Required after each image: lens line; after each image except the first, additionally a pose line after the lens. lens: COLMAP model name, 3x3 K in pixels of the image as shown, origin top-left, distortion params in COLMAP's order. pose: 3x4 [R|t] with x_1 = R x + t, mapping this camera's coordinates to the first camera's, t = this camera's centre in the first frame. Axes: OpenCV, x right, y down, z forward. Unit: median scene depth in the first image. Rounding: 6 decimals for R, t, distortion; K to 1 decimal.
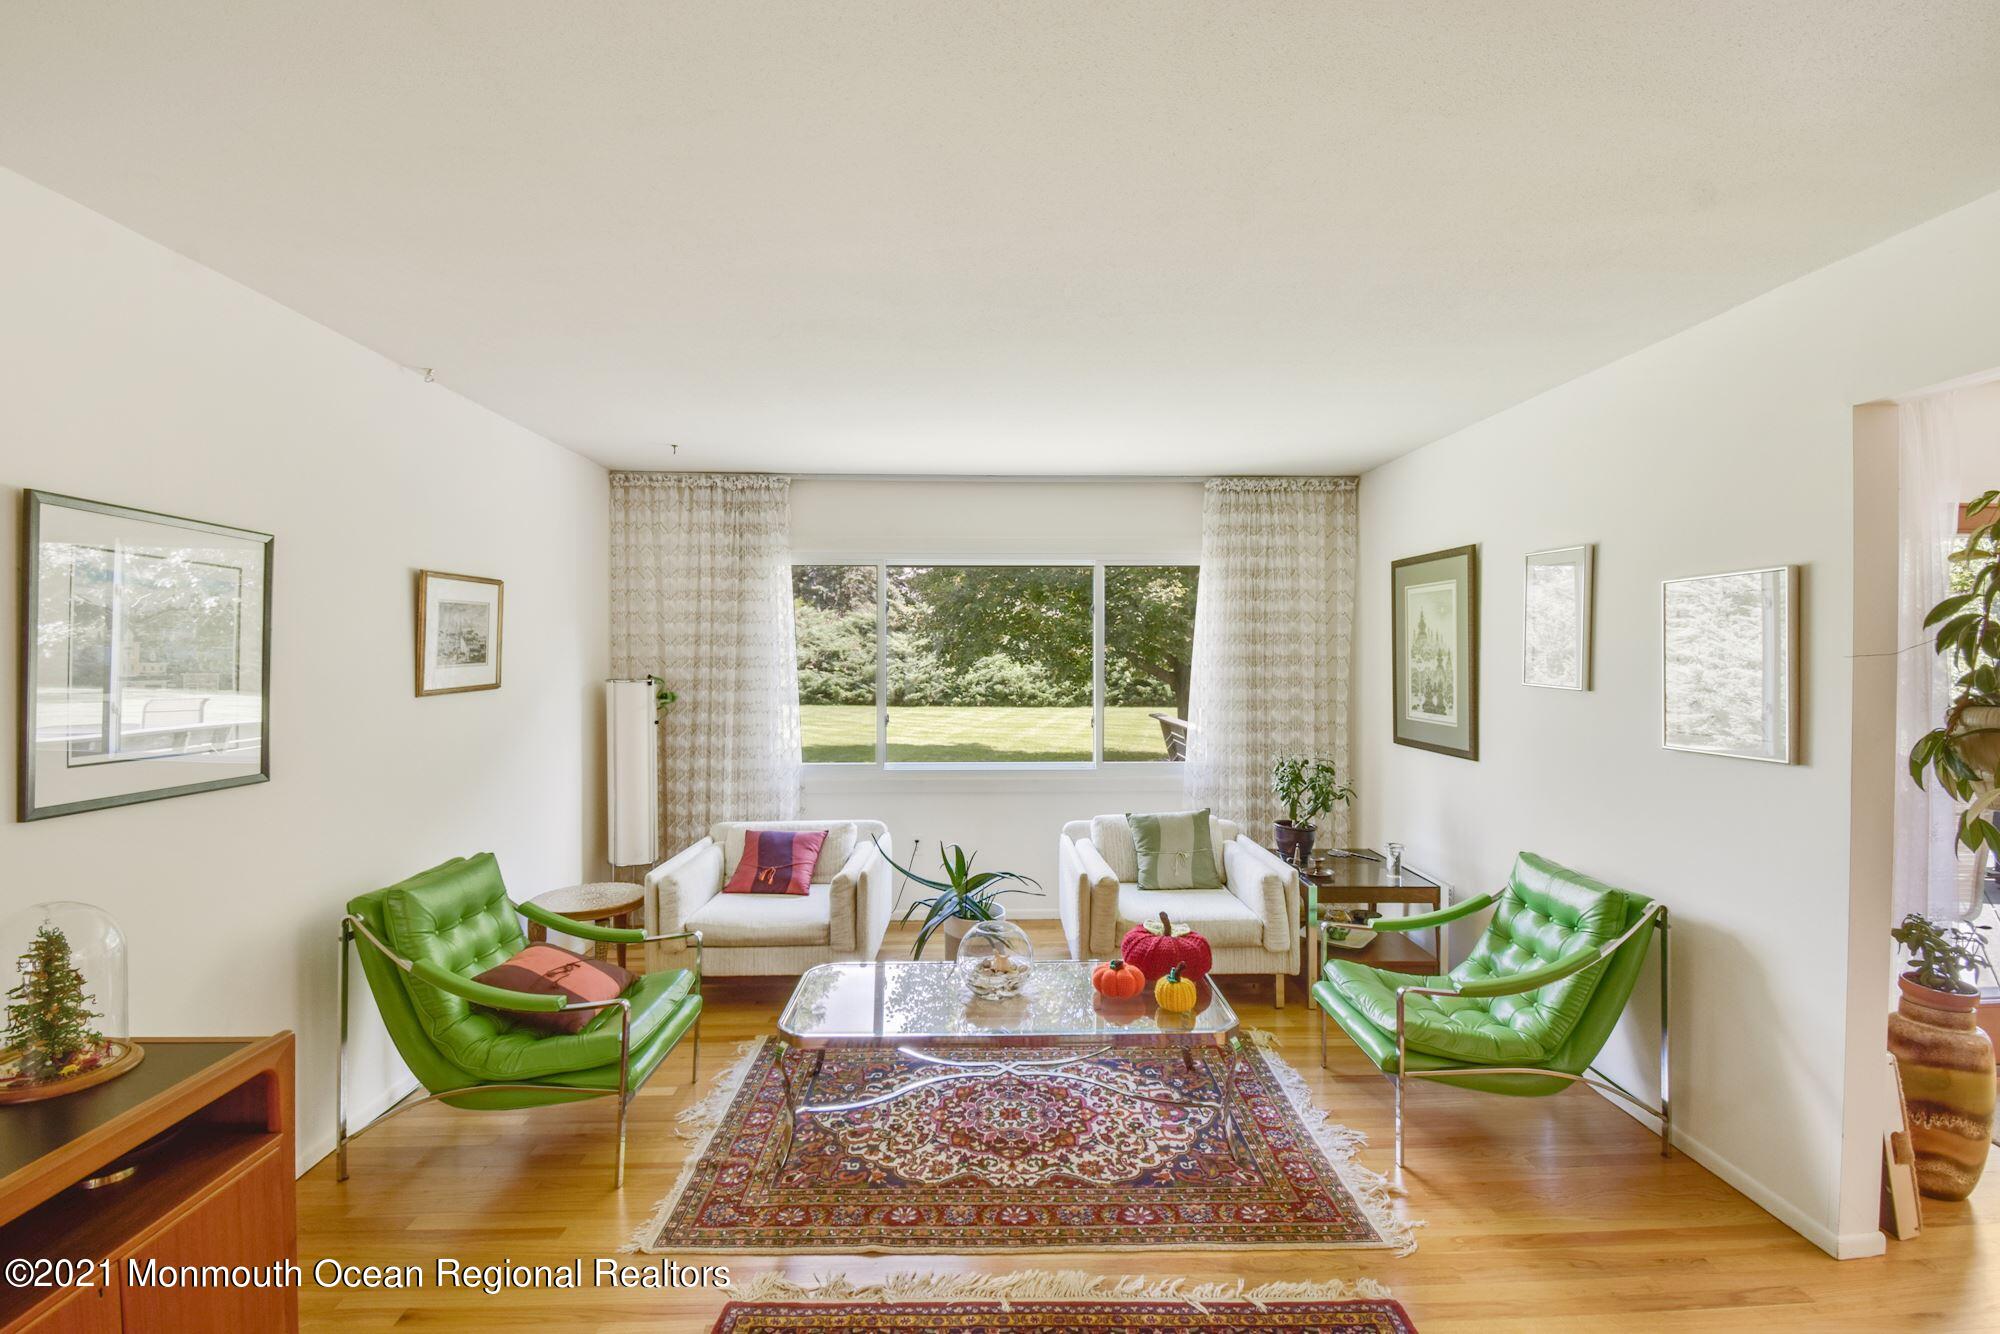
lens RADIAL K [[892.6, 0, 993.0], [0, 892.6, 660.5], [0, 0, 1]] dist [0.002572, -0.000072]
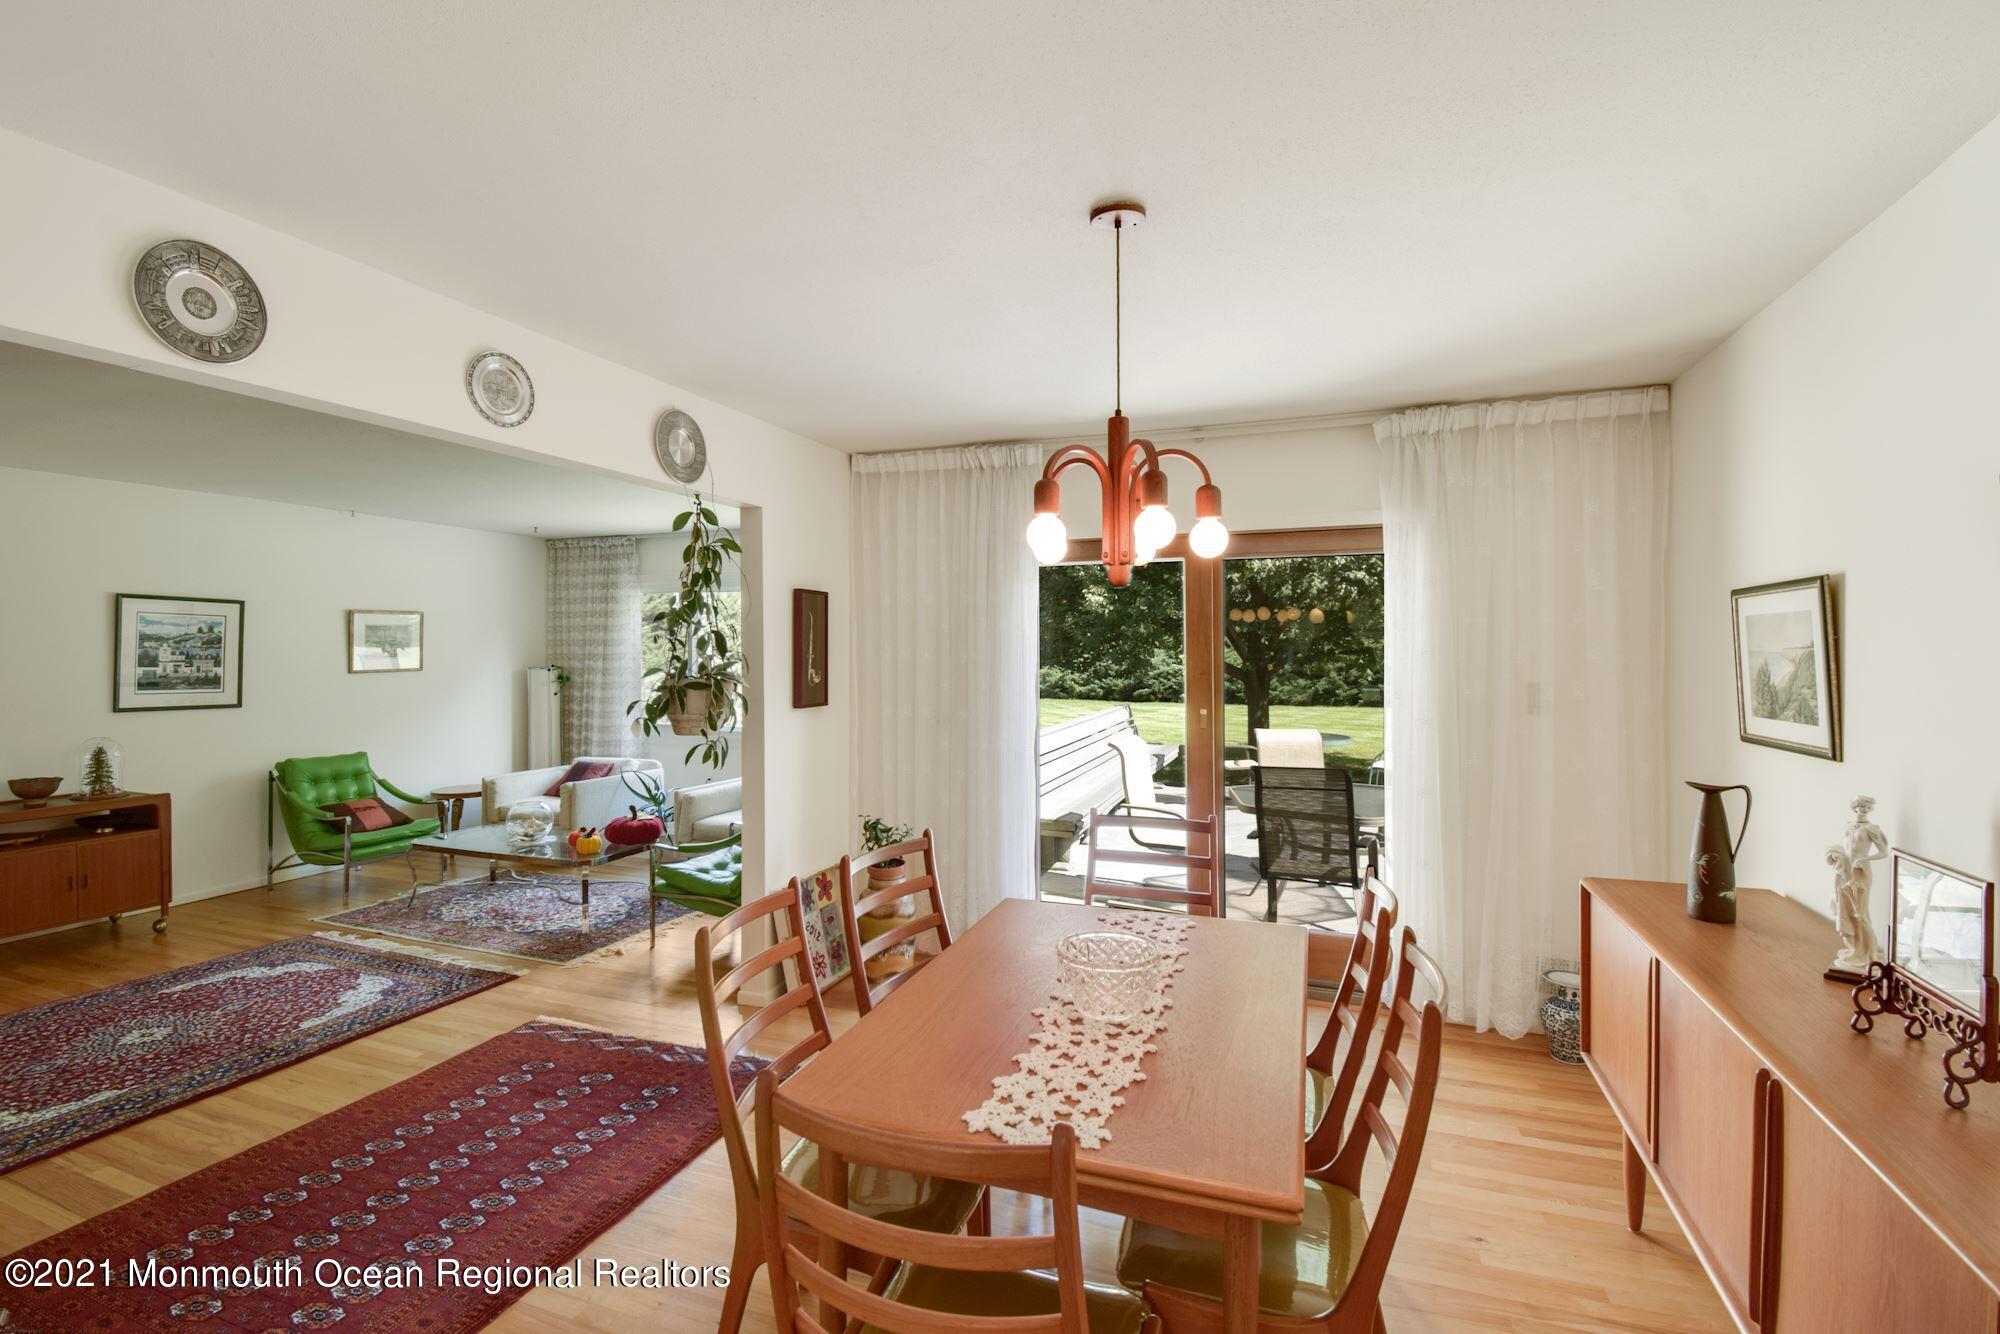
lens RADIAL K [[890.4, 0, 1001.7], [0, 890.4, 653.1], [0, 0, 1]] dist [0.000597, -0.013478]
pose [[0.926414, -0.002983, -0.376494, 0.948518], [0.000682, 0.999980, -0.006245, 0.005405], [0.376505, 0.005528, 0.926398, -0.185632]]
